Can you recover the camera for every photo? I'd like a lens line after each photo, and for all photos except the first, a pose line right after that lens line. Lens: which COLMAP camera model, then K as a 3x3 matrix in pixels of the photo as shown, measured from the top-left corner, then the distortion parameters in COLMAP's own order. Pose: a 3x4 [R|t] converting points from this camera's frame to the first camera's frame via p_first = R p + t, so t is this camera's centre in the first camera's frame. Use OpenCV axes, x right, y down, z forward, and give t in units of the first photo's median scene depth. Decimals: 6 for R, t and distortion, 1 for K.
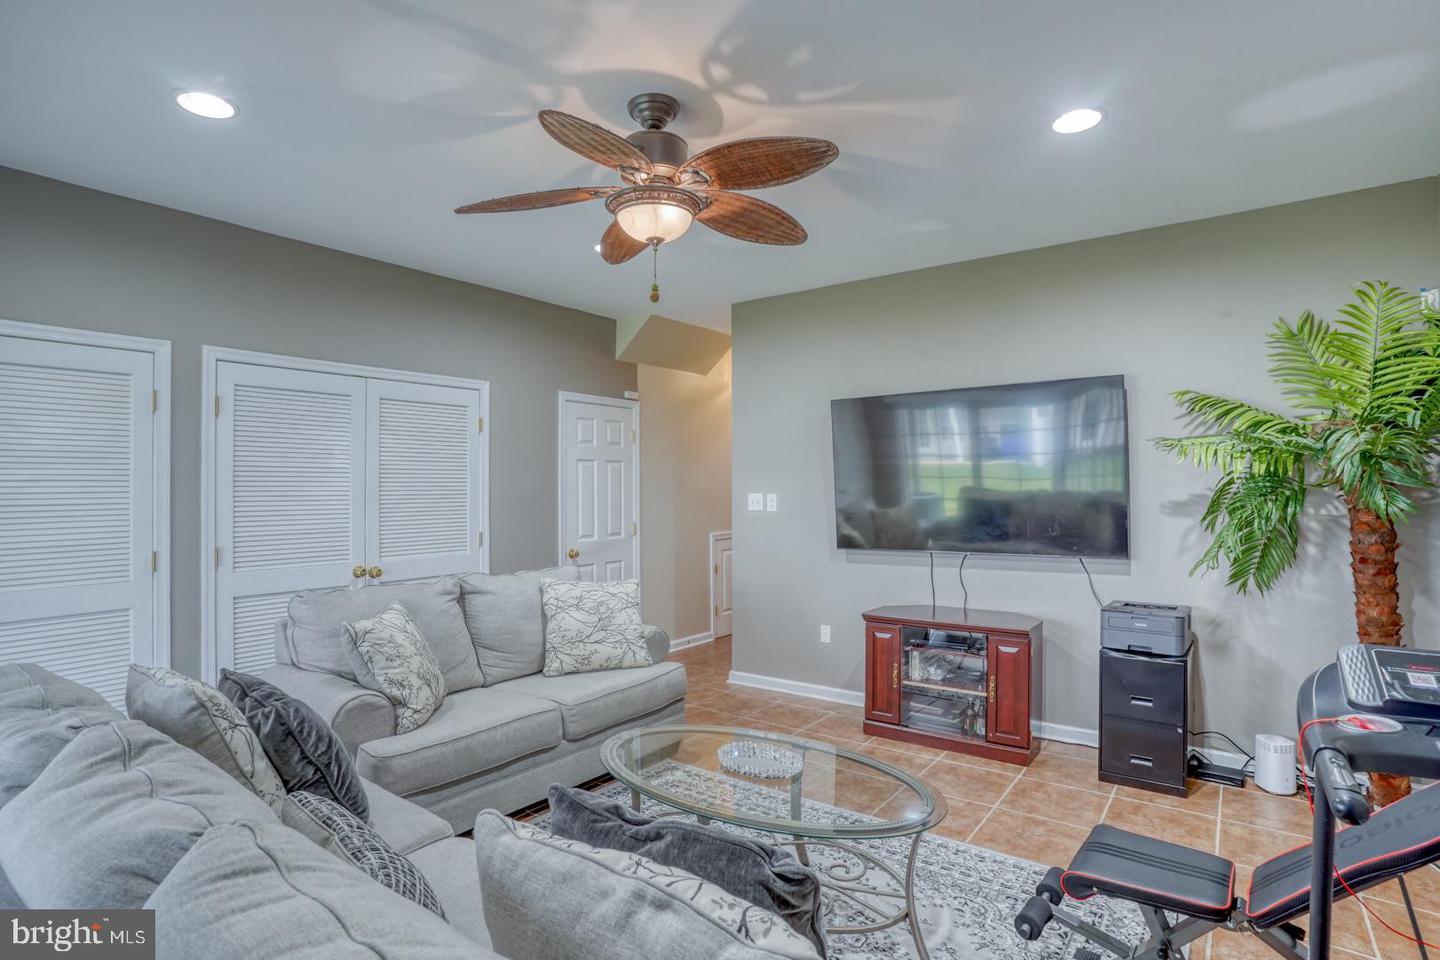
lens RADIAL K [[745.0, 0, 701.7], [0, 745.0, 486.5], [0, 0, 1]] dist [-0.077649, 0.035898]
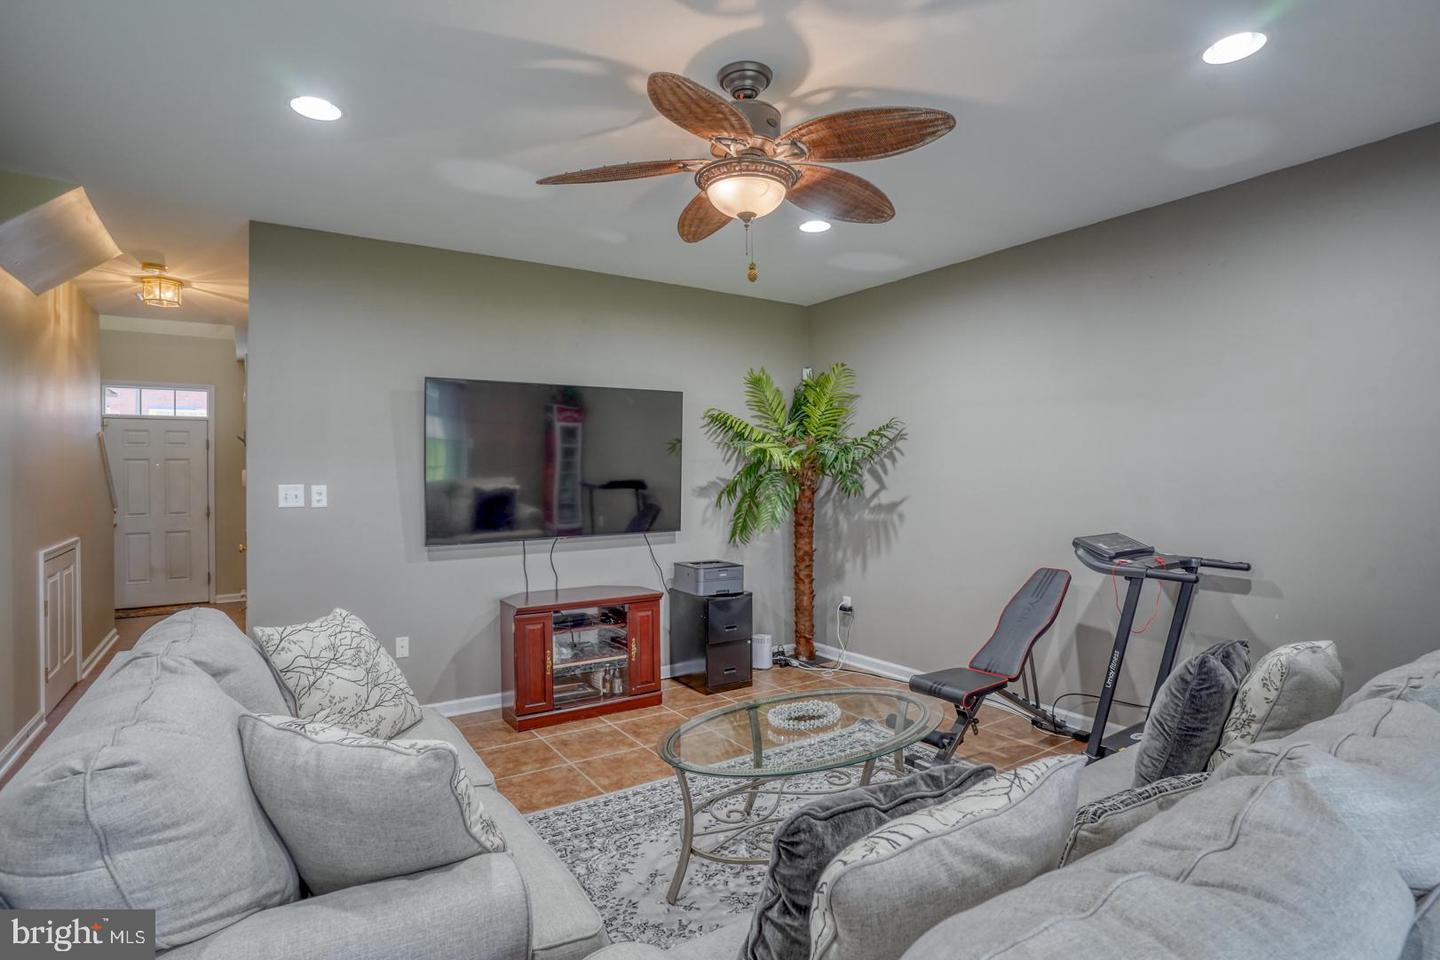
lens RADIAL K [[729.7, 0, 727.8], [0, 729.7, 483.5], [0, 0, 1]] dist [-0.094567, 0.033294]
pose [[0.303952, -0.006449, 0.952665, -0.643503], [-0.001686, 0.999972, 0.007308, 0.003337], [-0.952686, -0.003828, 0.303933, 0.497608]]
